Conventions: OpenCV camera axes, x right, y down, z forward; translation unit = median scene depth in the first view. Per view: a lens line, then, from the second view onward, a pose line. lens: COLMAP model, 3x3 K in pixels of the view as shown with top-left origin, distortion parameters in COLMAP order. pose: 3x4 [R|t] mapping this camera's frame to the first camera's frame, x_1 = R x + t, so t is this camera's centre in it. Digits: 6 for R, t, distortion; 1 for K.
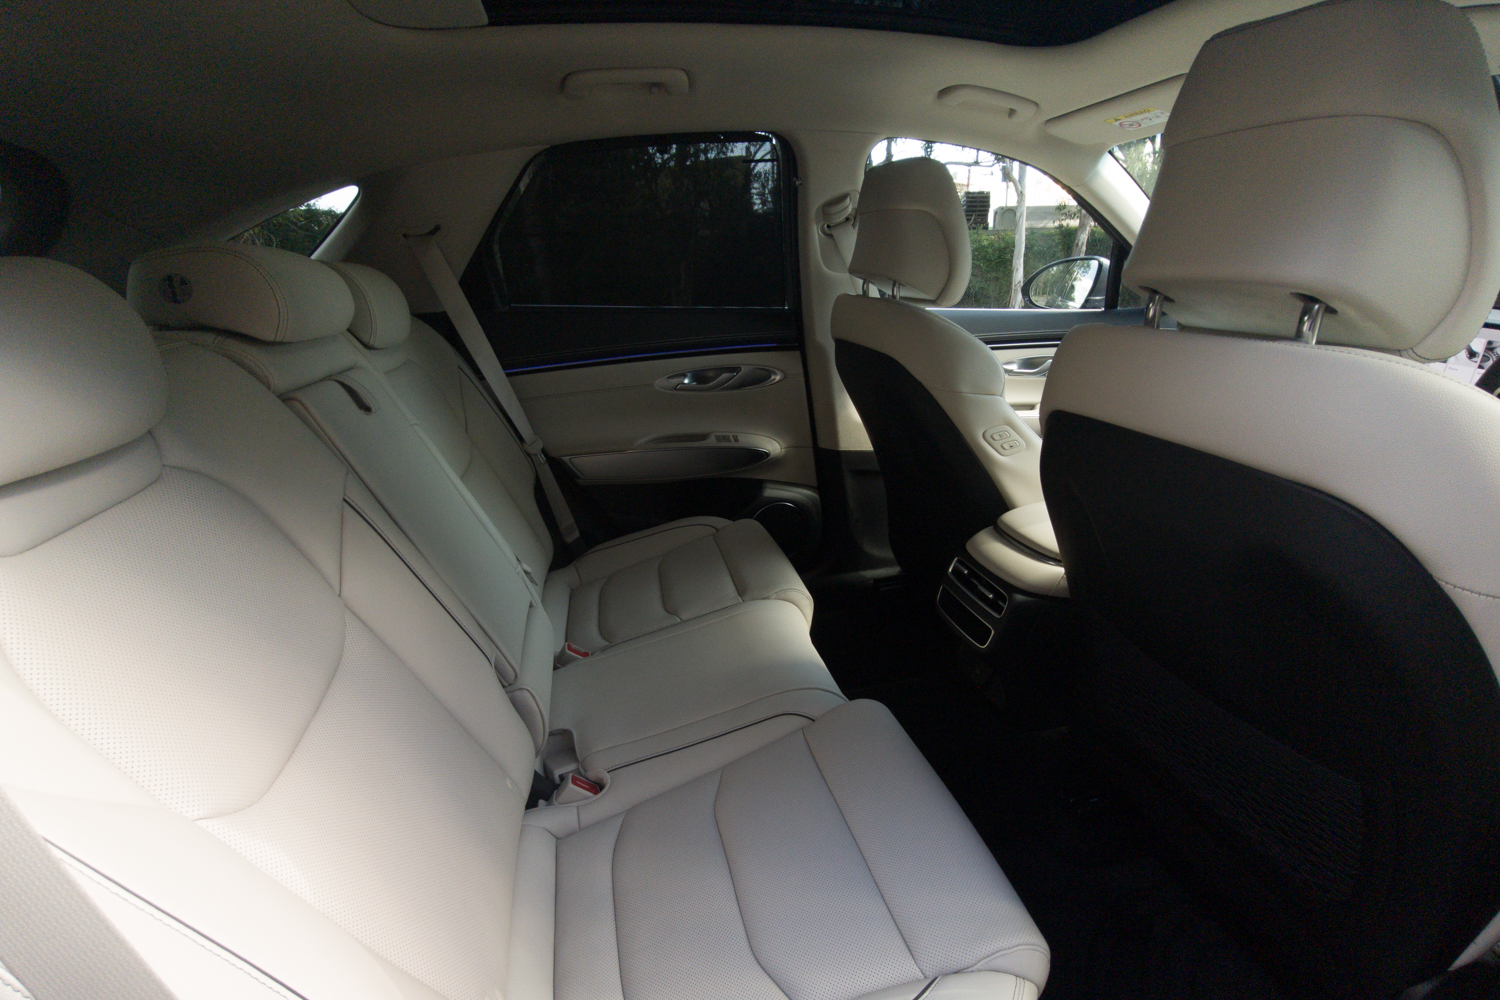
lens RADIAL K [[695.4, 0, 760.0], [0, 695.4, 555.2], [0, 0, 1]] dist [-0.051751, 0.017218]
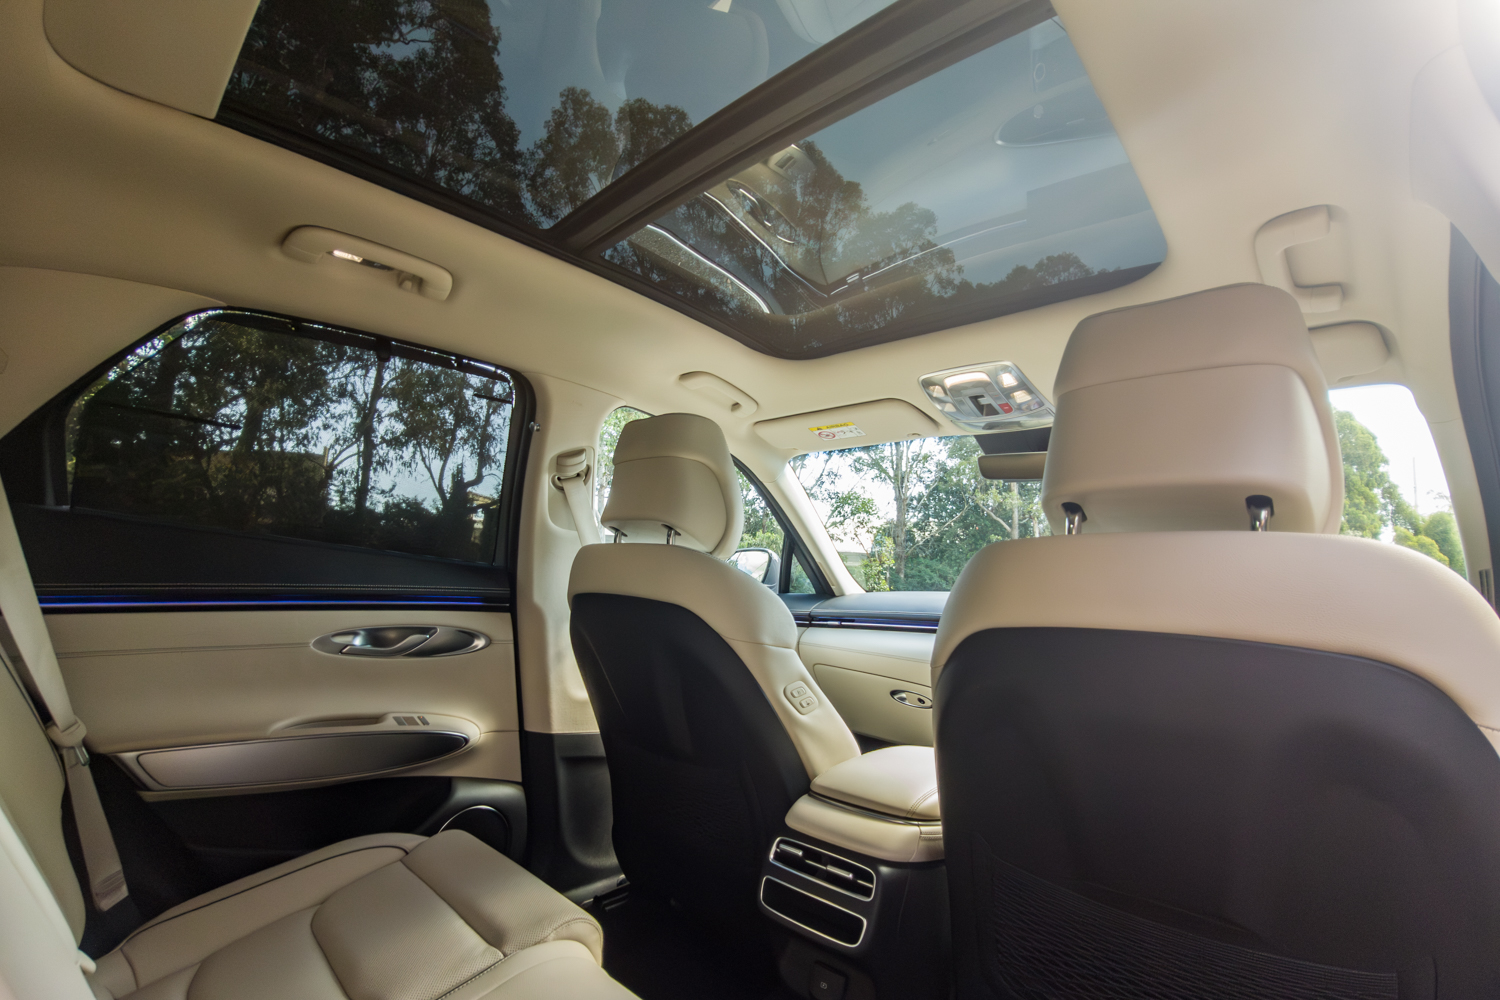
lens RADIAL K [[695.4, 0, 760.0], [0, 695.4, 555.2], [0, 0, 1]] dist [-0.051751, 0.017218]
pose [[0.829296, 0.099010, 0.549969, -0.159103], [0.149074, 0.909314, -0.388490, 0.009337], [-0.538559, 0.404159, 0.739331, 0.198533]]
